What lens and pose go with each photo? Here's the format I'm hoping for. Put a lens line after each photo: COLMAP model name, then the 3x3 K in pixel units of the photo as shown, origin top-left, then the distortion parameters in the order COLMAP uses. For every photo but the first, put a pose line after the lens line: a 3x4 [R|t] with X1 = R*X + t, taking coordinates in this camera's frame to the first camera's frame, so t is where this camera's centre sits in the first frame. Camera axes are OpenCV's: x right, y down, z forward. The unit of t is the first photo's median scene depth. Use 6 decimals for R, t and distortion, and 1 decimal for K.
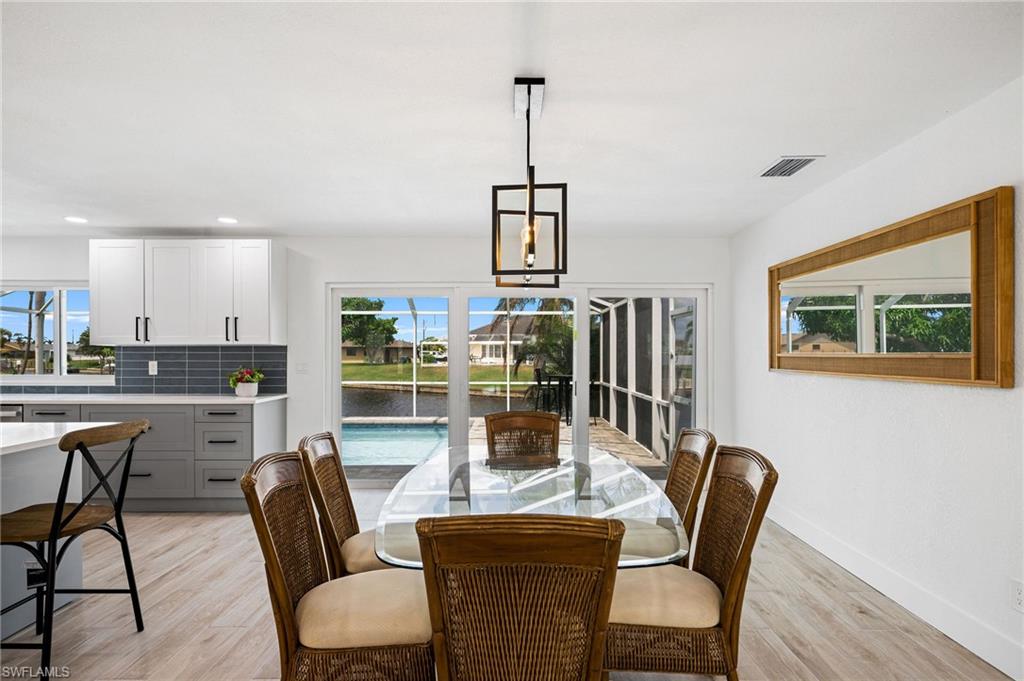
lens RADIAL K [[532.8, 0, 513.2], [0, 532.8, 352.8], [0, 0, 1]] dist [0.012212, 0.000014]
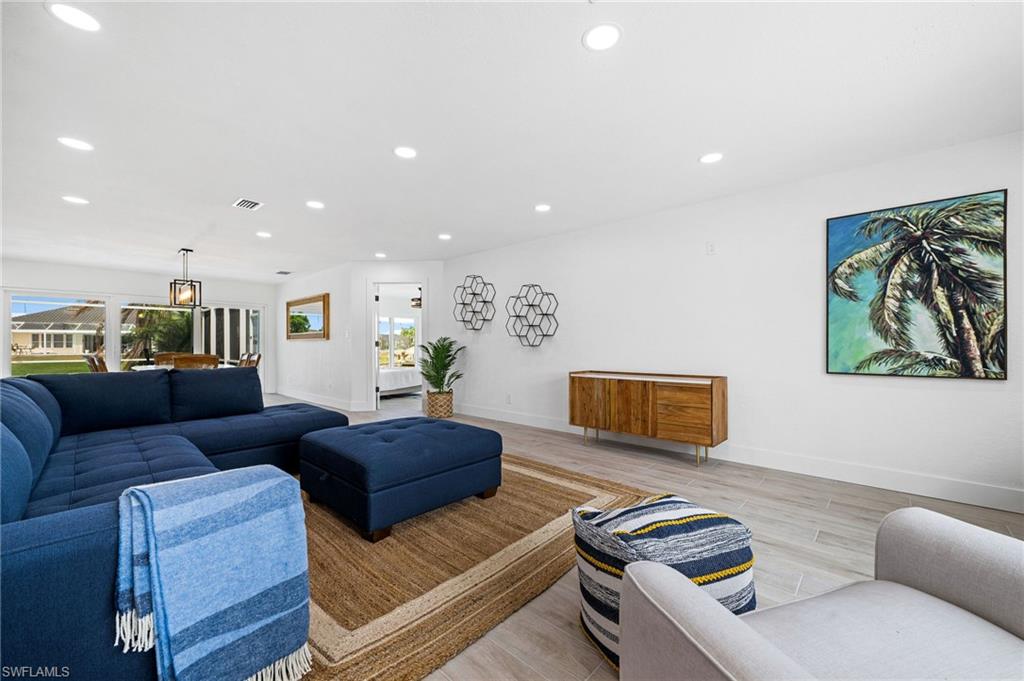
lens RADIAL K [[406.7, 0, 512.7], [0, 406.7, 345.8], [0, 0, 1]] dist [0.000077, -0.000160]
pose [[0.678015, -0.001723, 0.735046, -0.202656], [-0.000849, 0.999995, 0.003128, 0.043407], [-0.735047, -0.002745, 0.678010, -0.992964]]
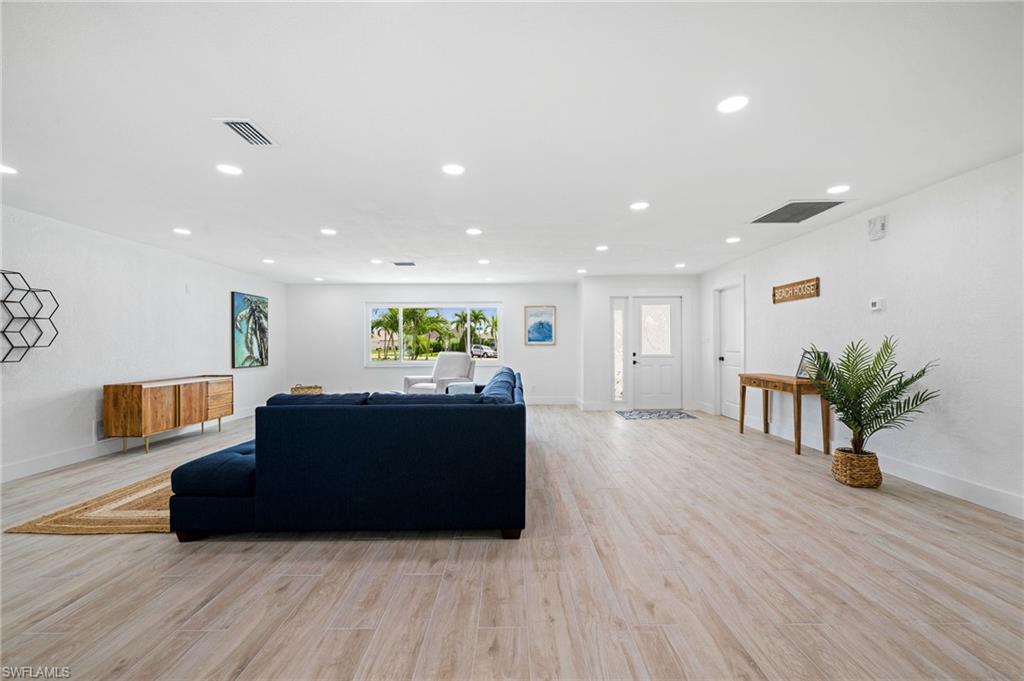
lens RADIAL K [[406.7, 0, 512.7], [0, 406.7, 345.8], [0, 0, 1]] dist [0.000077, -0.000160]
pose [[-0.999967, 0.006022, -0.005368, -0.276516], [0.006028, 0.999981, -0.001106, 0.024505], [0.005362, -0.001138, -0.999985, 0.363428]]
